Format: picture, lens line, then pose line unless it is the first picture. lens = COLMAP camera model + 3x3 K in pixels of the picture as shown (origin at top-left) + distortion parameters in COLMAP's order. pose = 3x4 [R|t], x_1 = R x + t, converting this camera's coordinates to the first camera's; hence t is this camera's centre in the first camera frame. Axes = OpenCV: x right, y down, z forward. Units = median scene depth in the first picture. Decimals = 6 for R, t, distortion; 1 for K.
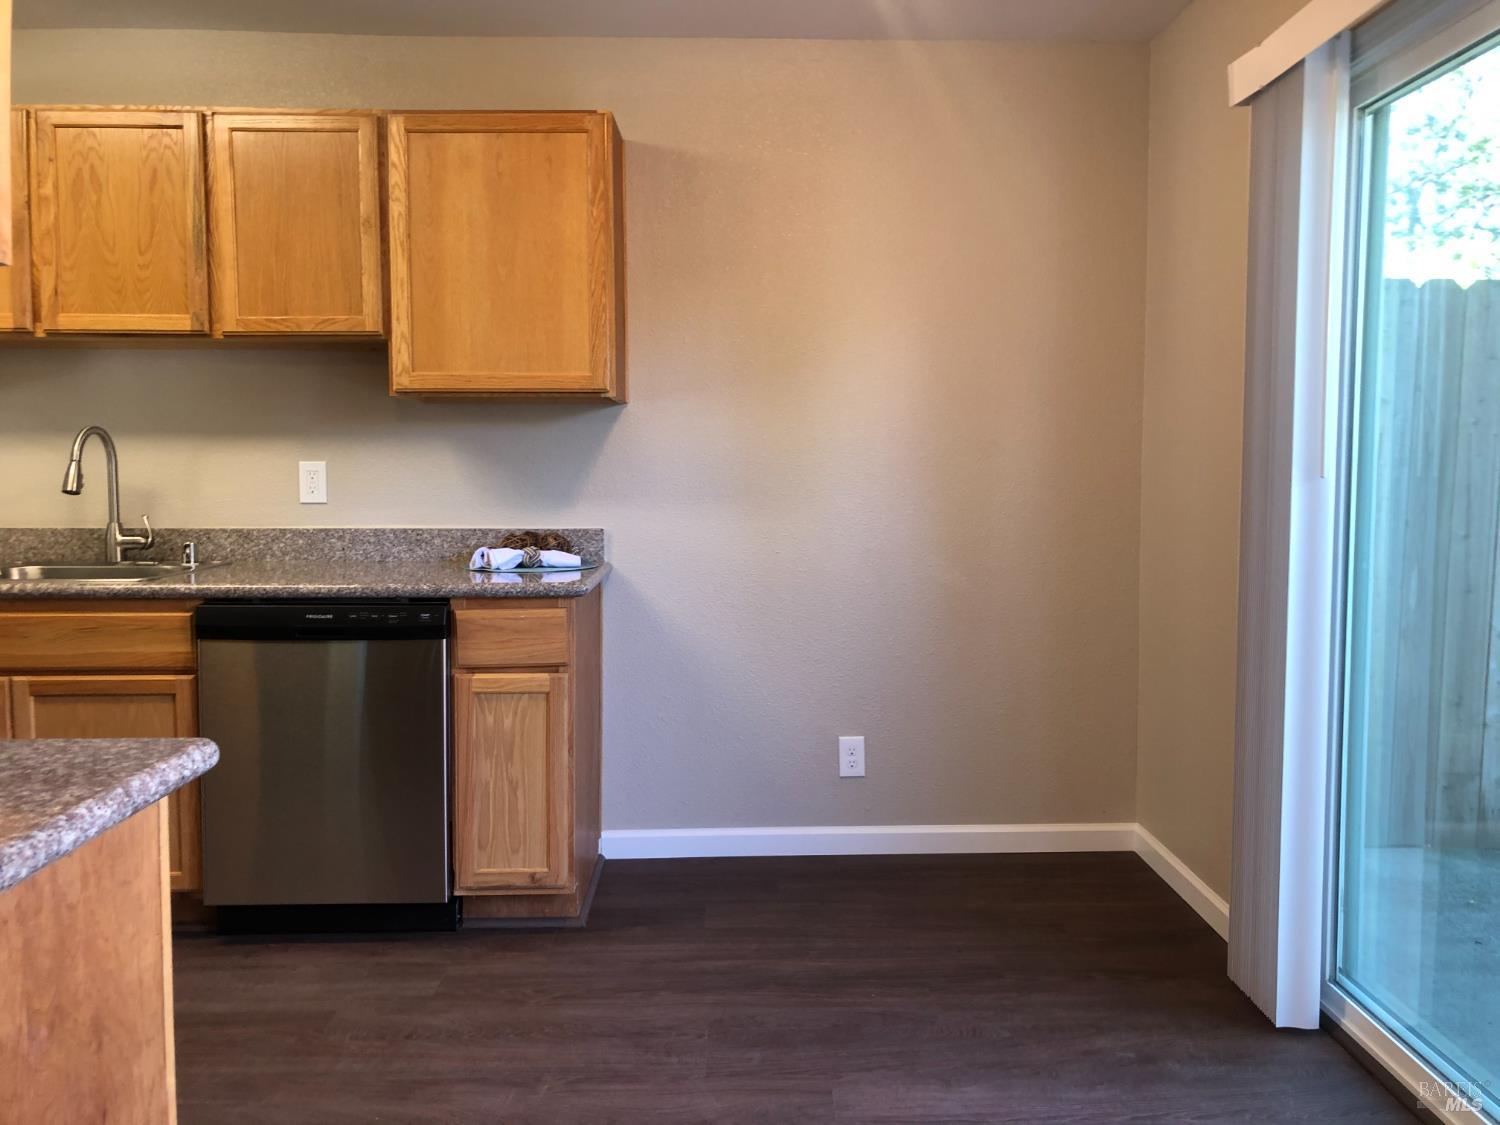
lens RADIAL K [[1233.1, 0, 759.2], [0, 1233.1, 551.3], [0, 0, 1]] dist [0.033769, -0.029124]
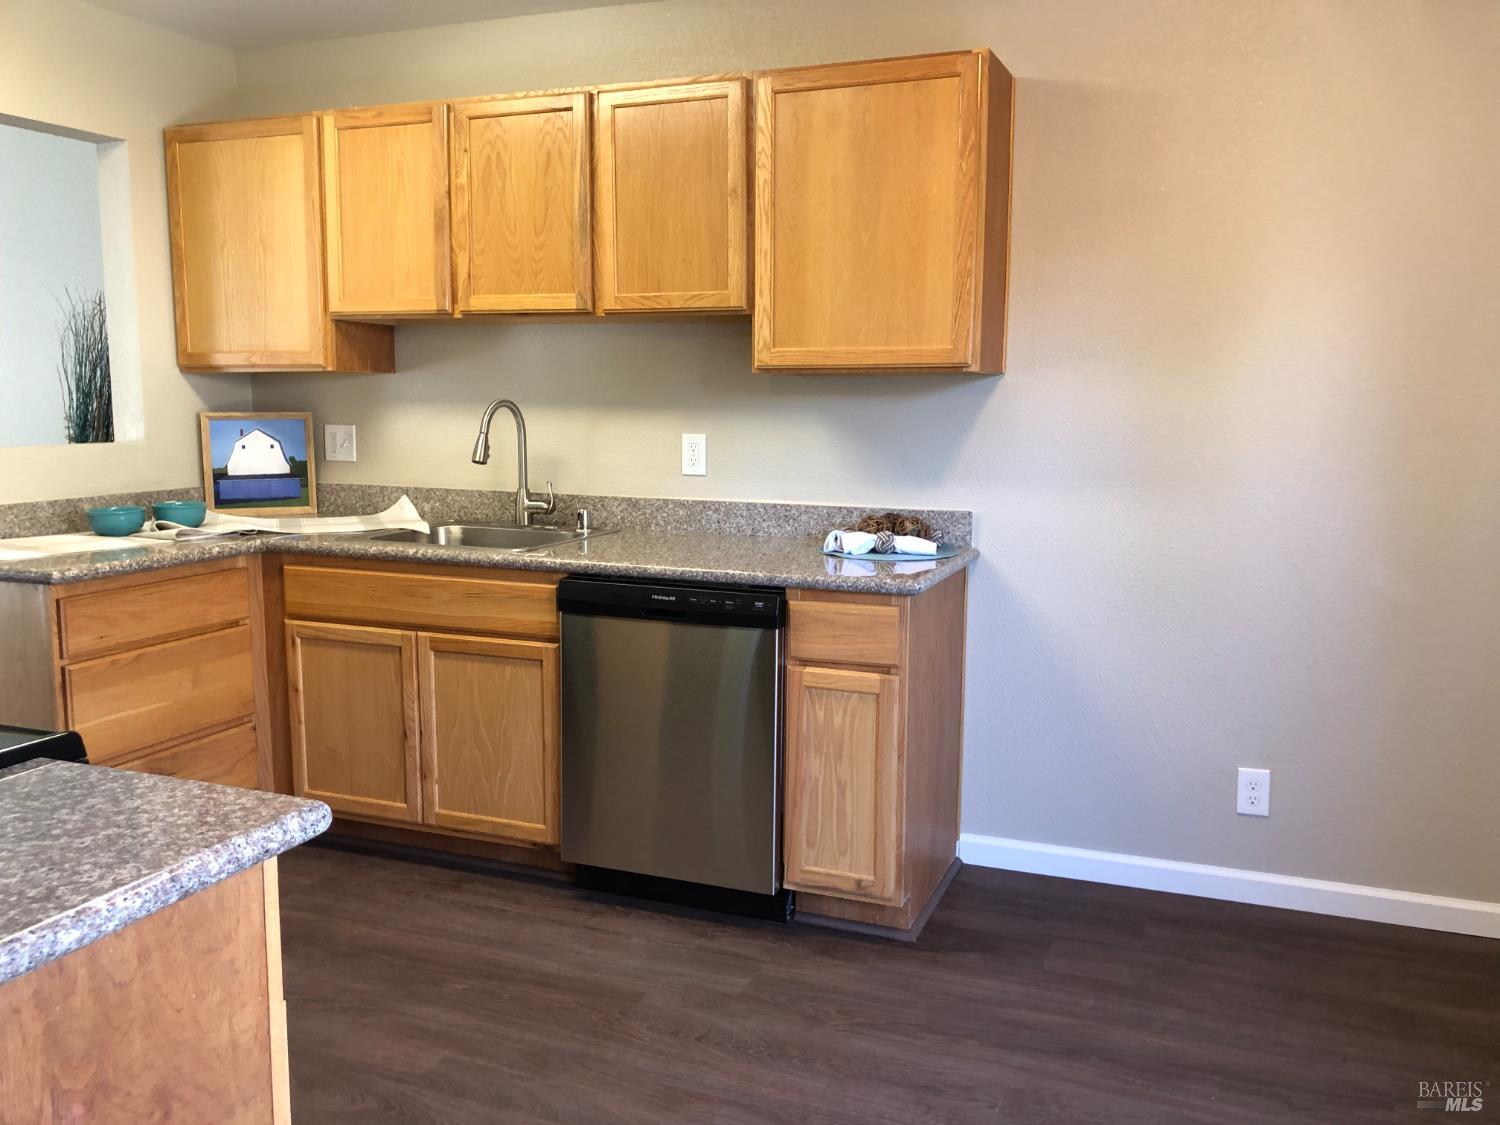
lens RADIAL K [[1233.1, 0, 766.8], [0, 1233.1, 556.7], [0, 0, 1]] dist [0.033769, -0.029124]
pose [[0.920894, 0.057439, -0.385558, 0.099007], [-0.033052, 0.997028, 0.069590, -0.049043], [0.388409, -0.051341, 0.920056, 0.102764]]
